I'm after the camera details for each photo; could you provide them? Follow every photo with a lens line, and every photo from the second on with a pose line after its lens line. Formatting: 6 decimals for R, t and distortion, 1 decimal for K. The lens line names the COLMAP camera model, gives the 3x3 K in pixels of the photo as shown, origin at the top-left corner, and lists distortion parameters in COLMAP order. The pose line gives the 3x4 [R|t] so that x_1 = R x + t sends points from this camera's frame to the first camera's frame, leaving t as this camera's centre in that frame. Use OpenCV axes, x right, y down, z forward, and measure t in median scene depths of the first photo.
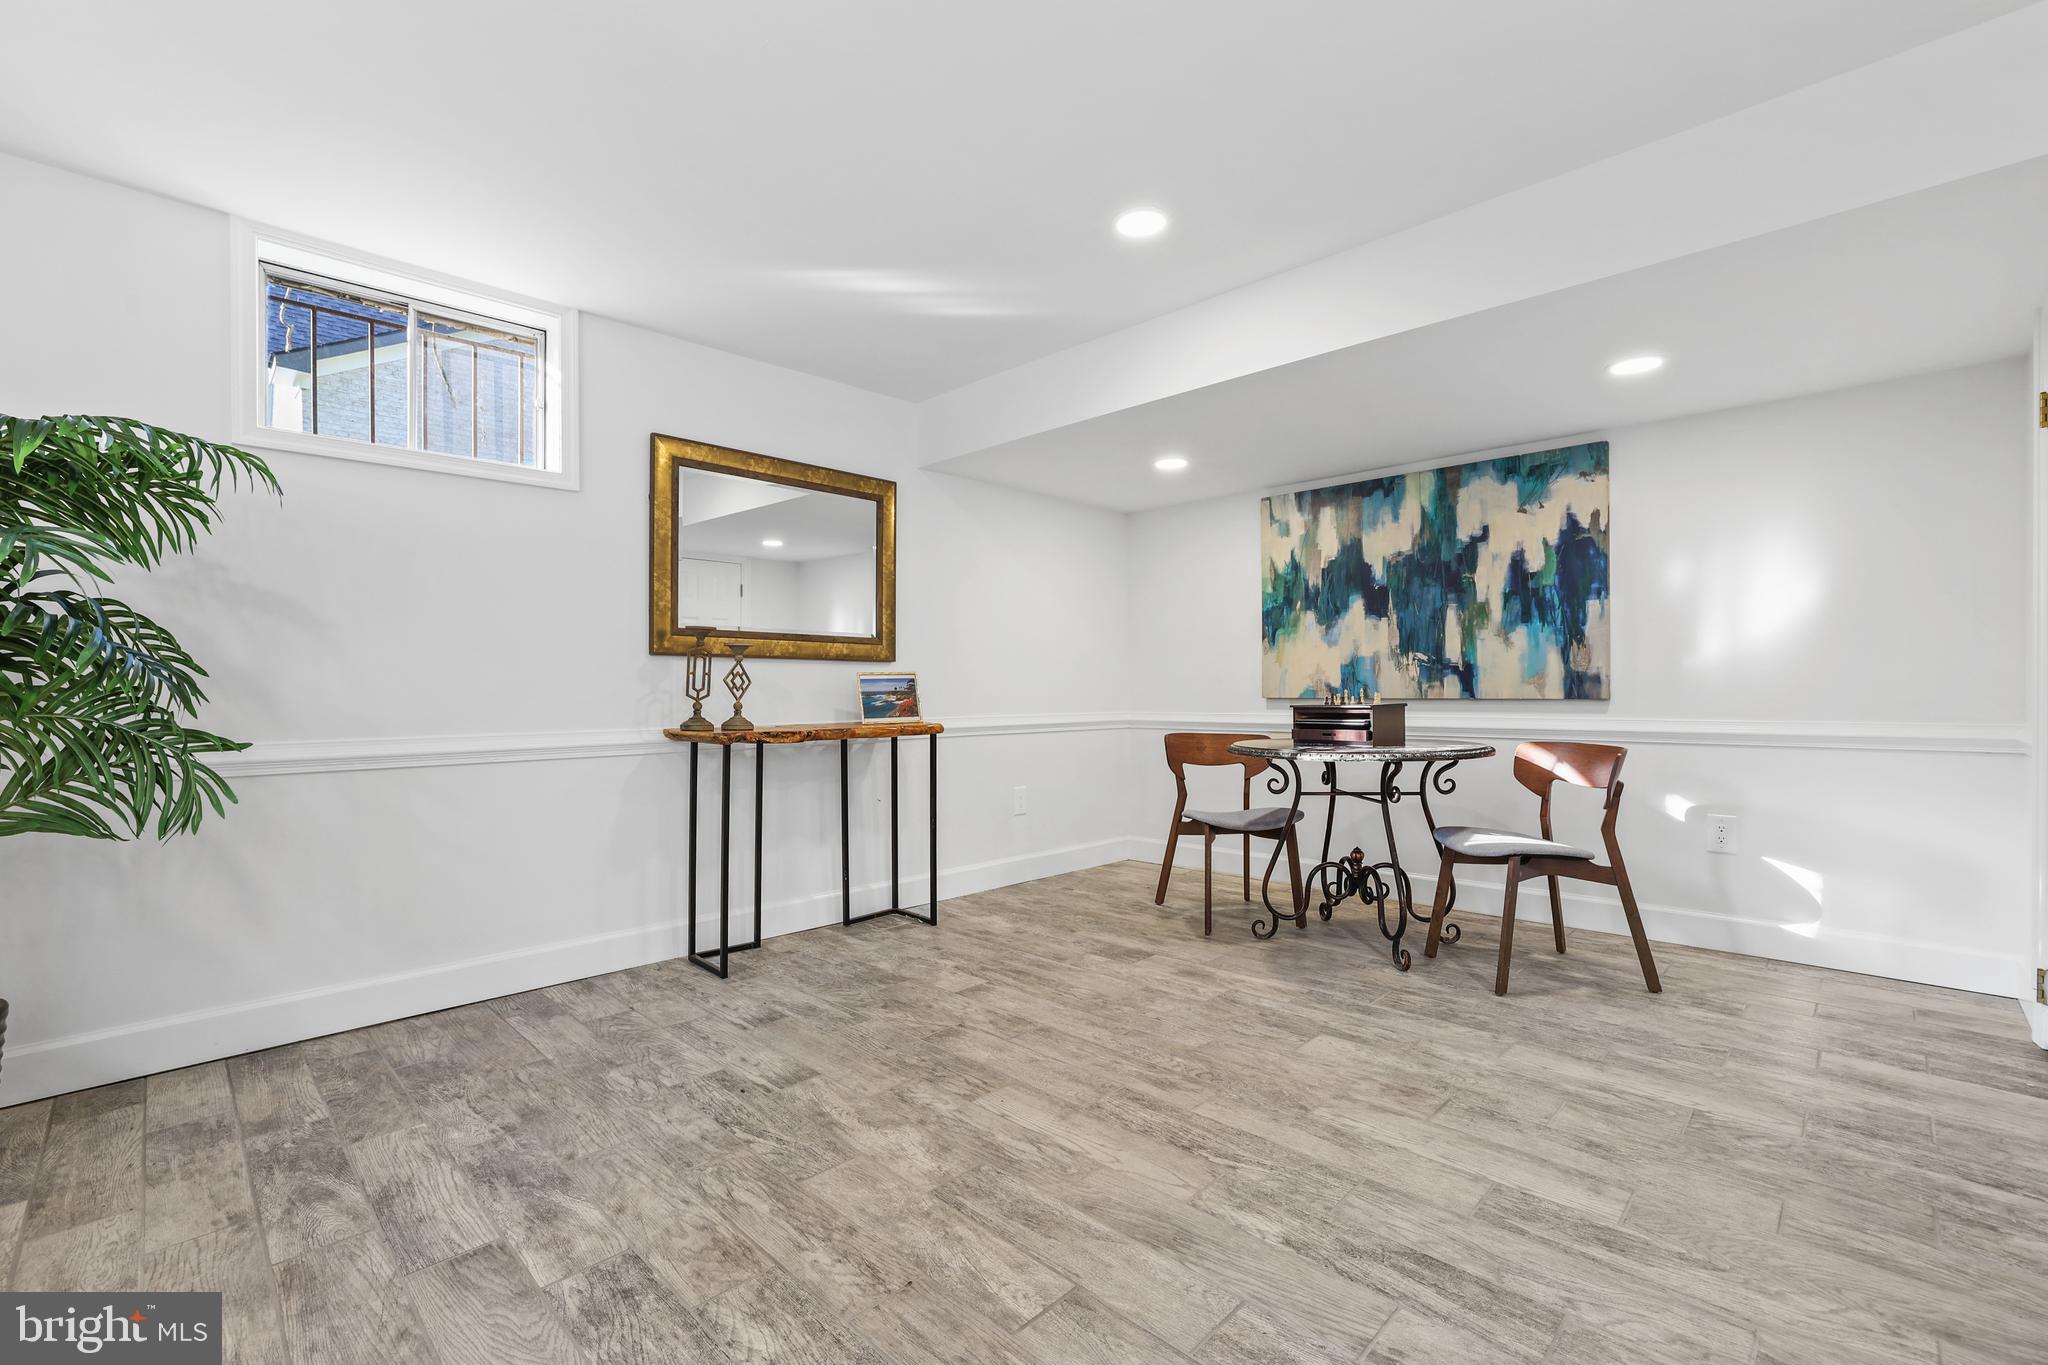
lens RADIAL K [[901.9, 0, 1023.3], [0, 901.9, 684.4], [0, 0, 1]] dist [-0.032120, 0.010407]
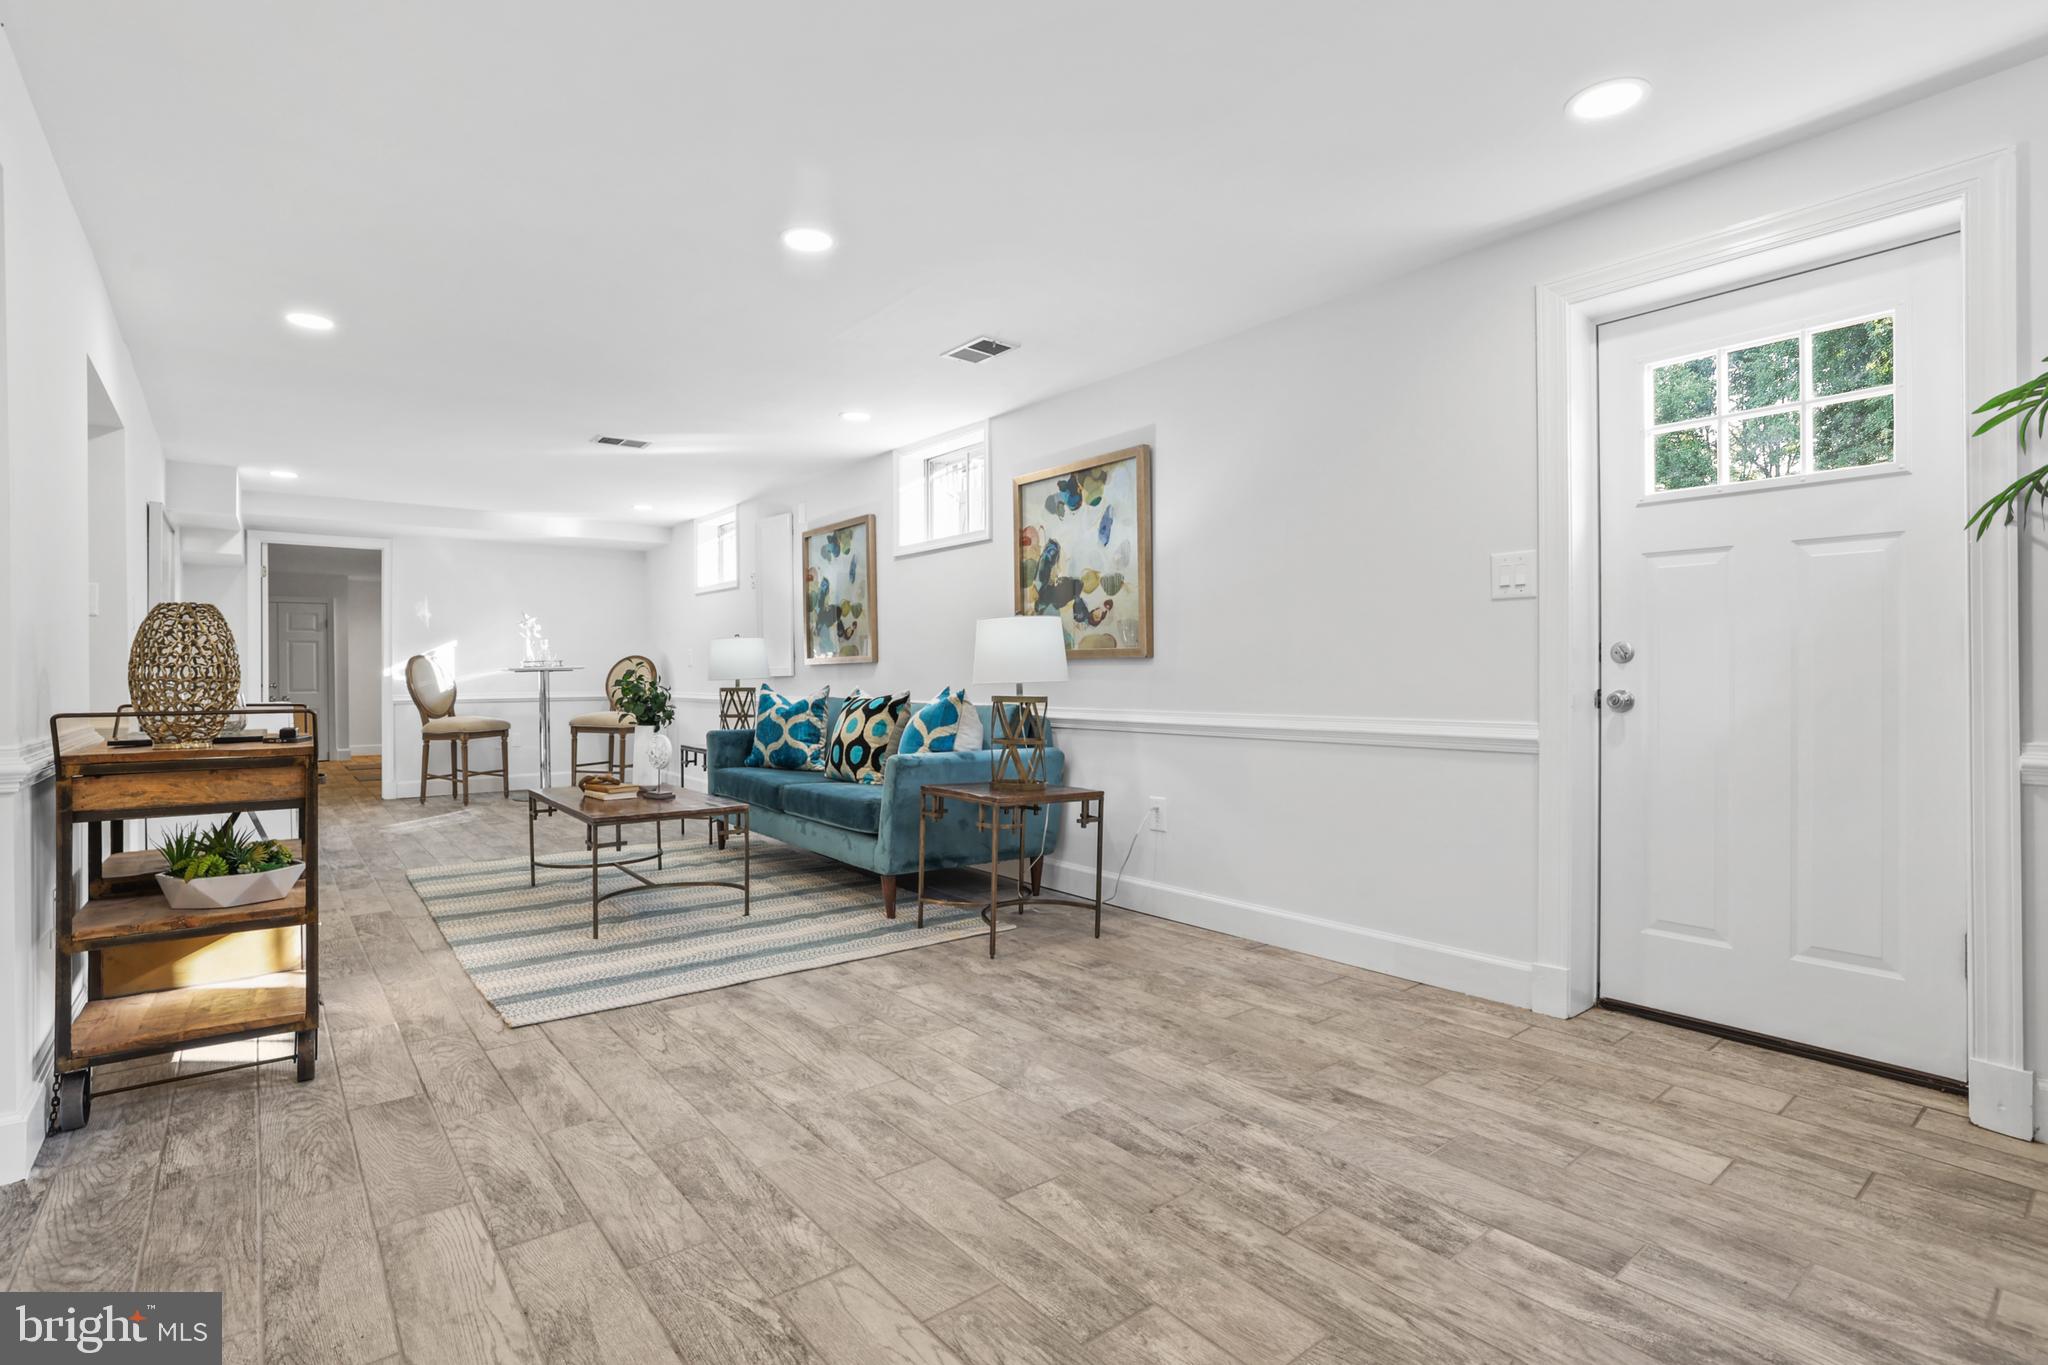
lens RADIAL K [[969.3, 0, 1023.7], [0, 969.3, 679.7], [0, 0, 1]] dist [0.000478, 0.000154]
pose [[-0.993796, 0.007596, 0.110959, -0.099647], [0.007663, 0.999971, 0.000183, 0.003566], [-0.110954, 0.001032, -0.993825, 2.047947]]
